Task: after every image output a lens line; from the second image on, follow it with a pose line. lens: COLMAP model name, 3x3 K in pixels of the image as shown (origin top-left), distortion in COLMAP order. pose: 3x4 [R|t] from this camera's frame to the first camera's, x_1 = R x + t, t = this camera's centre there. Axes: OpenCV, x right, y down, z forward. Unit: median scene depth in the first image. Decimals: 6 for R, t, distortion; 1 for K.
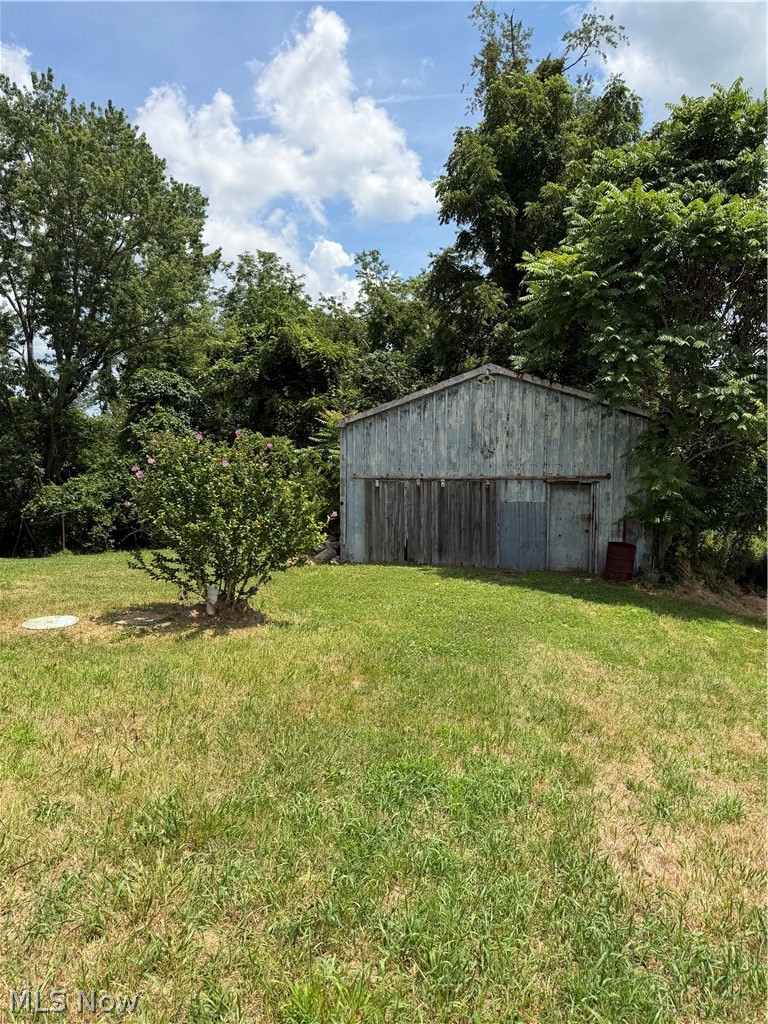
lens RADIAL K [[716.6, 0, 381.6], [0, 716.6, 515.4], [0, 0, 1]] dist [0.110917, -0.174730]
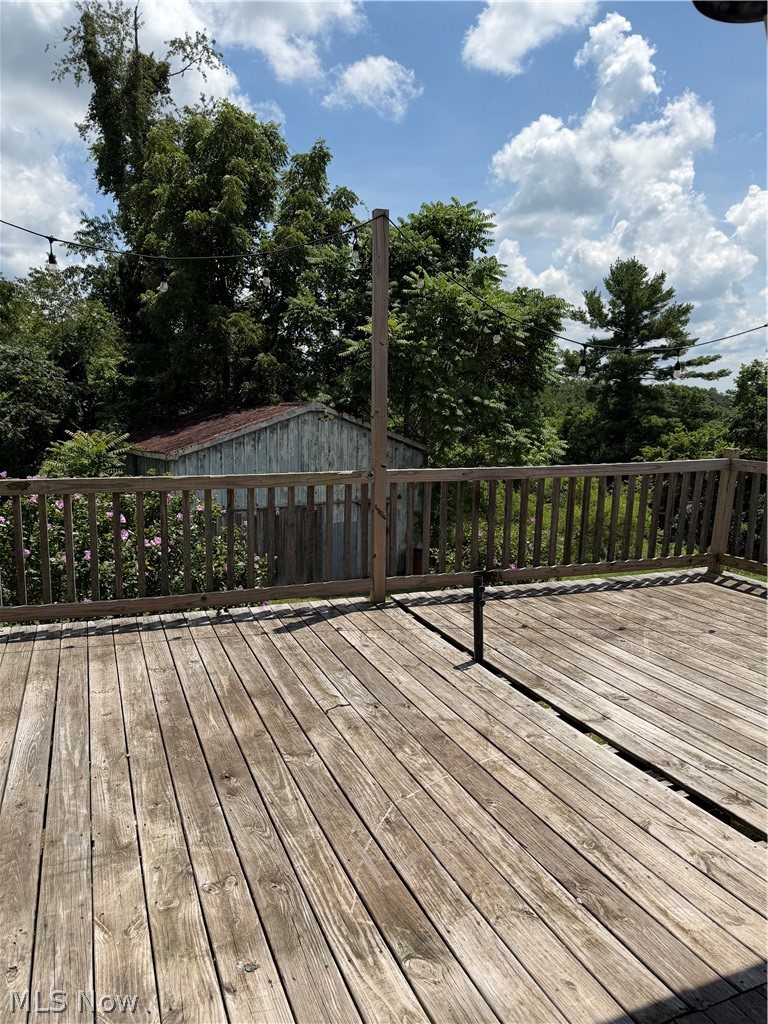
lens RADIAL K [[707.3, 0, 381.8], [0, 707.3, 529.8], [0, 0, 1]] dist [0.064431, -0.071099]
pose [[0.682786, -0.101914, 0.723476, -0.565658], [0.056712, 0.994629, 0.086589, -0.098976], [-0.728414, -0.018092, 0.684898, 0.169083]]
